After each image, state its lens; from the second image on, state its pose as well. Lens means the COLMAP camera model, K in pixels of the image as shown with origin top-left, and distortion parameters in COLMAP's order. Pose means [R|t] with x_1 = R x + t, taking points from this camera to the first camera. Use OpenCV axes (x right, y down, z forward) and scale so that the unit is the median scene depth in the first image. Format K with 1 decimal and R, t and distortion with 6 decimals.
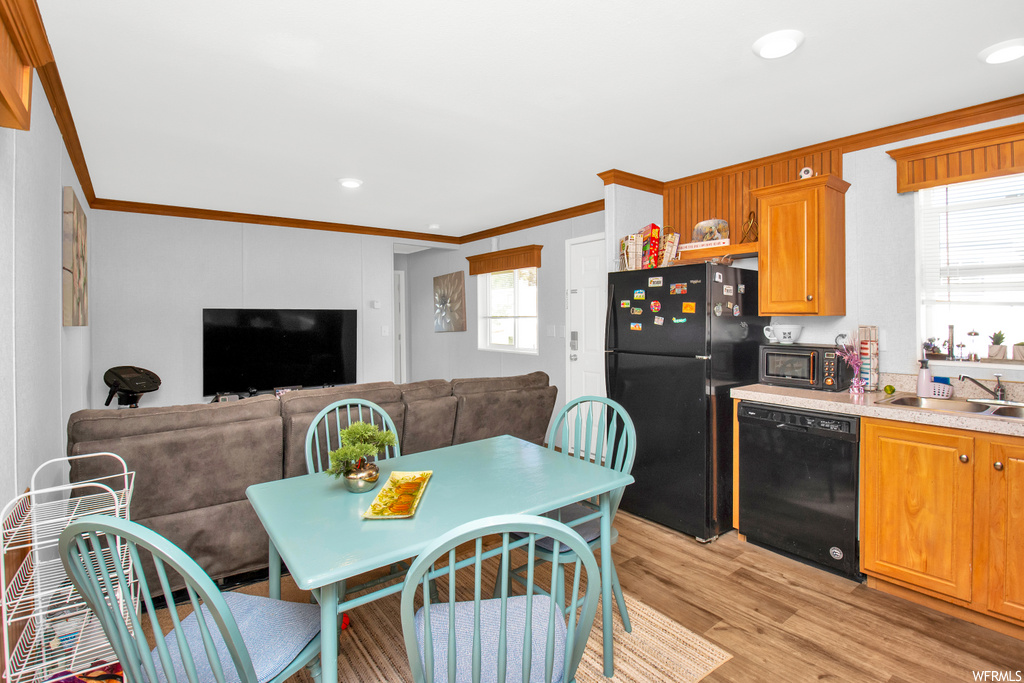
lens RADIAL K [[494.0, 0, 510.5], [0, 494.0, 320.5], [0, 0, 1]] dist [-0.001021, -0.000710]
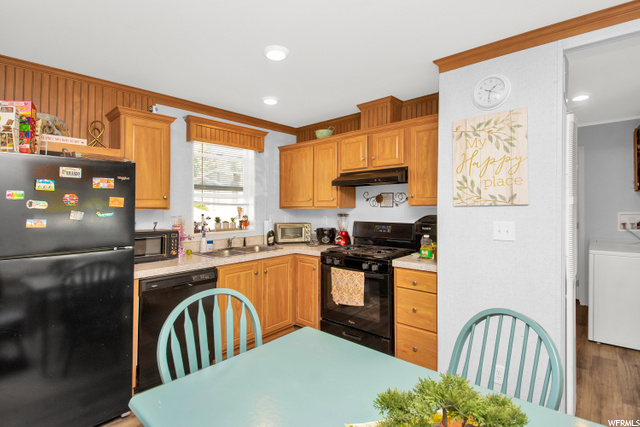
lens RADIAL K [[308.7, 0, 319.1], [0, 308.7, 200.4], [0, 0, 1]] dist [-0.001021, -0.000710]
pose [[-0.206605, 0.029567, 0.977978, -0.357940], [0.018659, 0.999481, -0.026275, -0.004285], [-0.978246, 0.012820, -0.207050, 0.695448]]
